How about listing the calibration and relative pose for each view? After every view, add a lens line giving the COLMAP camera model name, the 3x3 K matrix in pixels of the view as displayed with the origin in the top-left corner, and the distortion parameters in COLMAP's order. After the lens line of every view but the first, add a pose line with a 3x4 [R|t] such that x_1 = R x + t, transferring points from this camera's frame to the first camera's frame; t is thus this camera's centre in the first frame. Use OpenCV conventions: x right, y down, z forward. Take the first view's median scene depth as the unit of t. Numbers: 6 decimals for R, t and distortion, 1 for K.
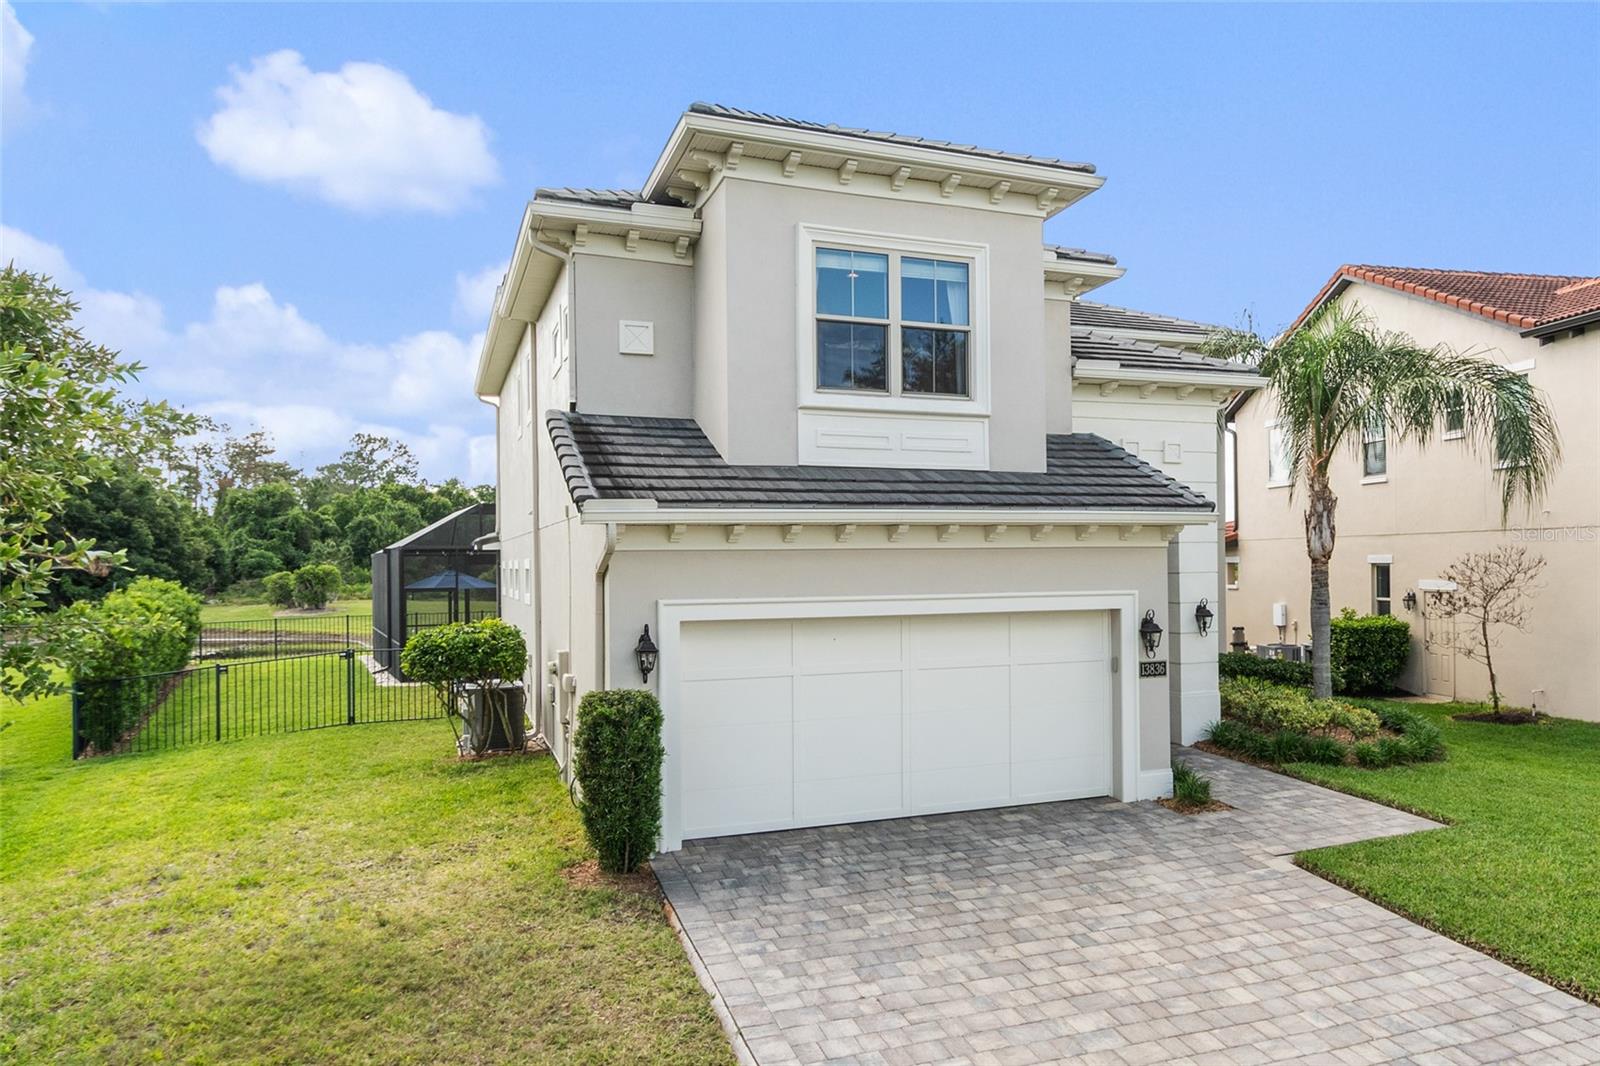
lens RADIAL K [[720.2, 0, 807.1], [0, 720.2, 547.3], [0, 0, 1]] dist [0.012235, -0.000005]
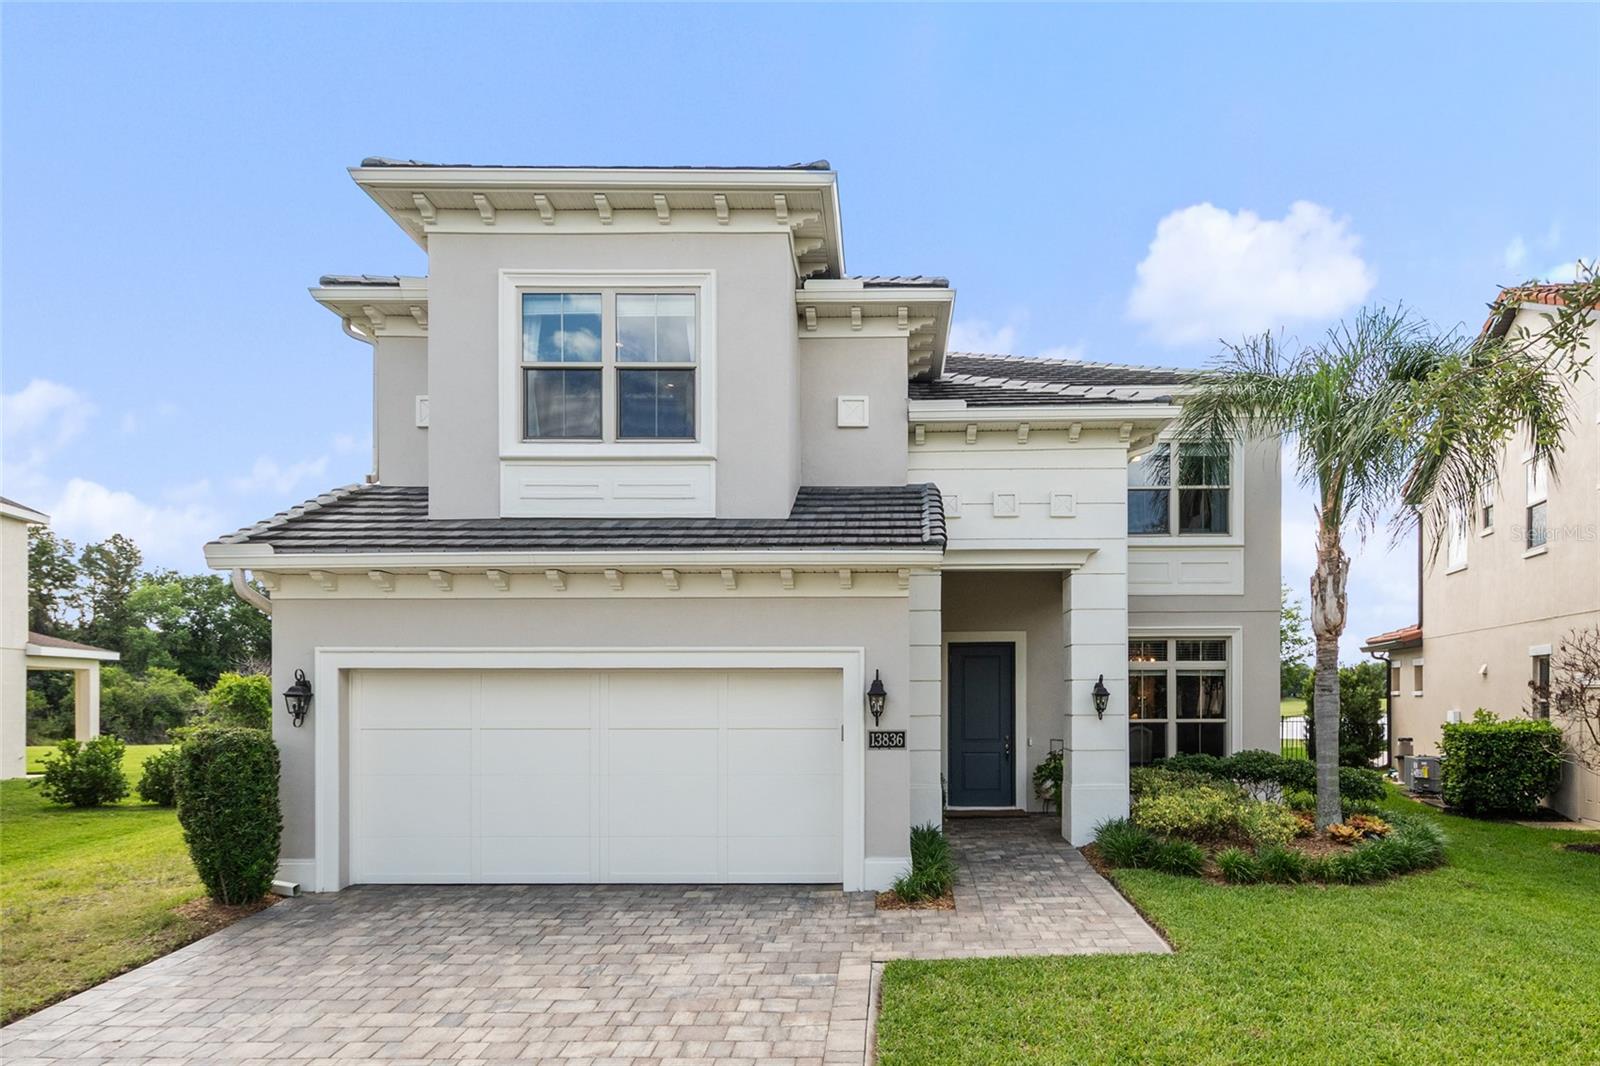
lens RADIAL K [[669.9, 0, 799.8], [0, 669.9, 660.9], [0, 0, 1]] dist [0.007322, 0.000197]
pose [[0.965721, 0.004749, -0.259538, 0.596771], [-0.002301, 0.999950, 0.009735, 0.068662], [0.259571, -0.008804, 0.965684, 0.211380]]
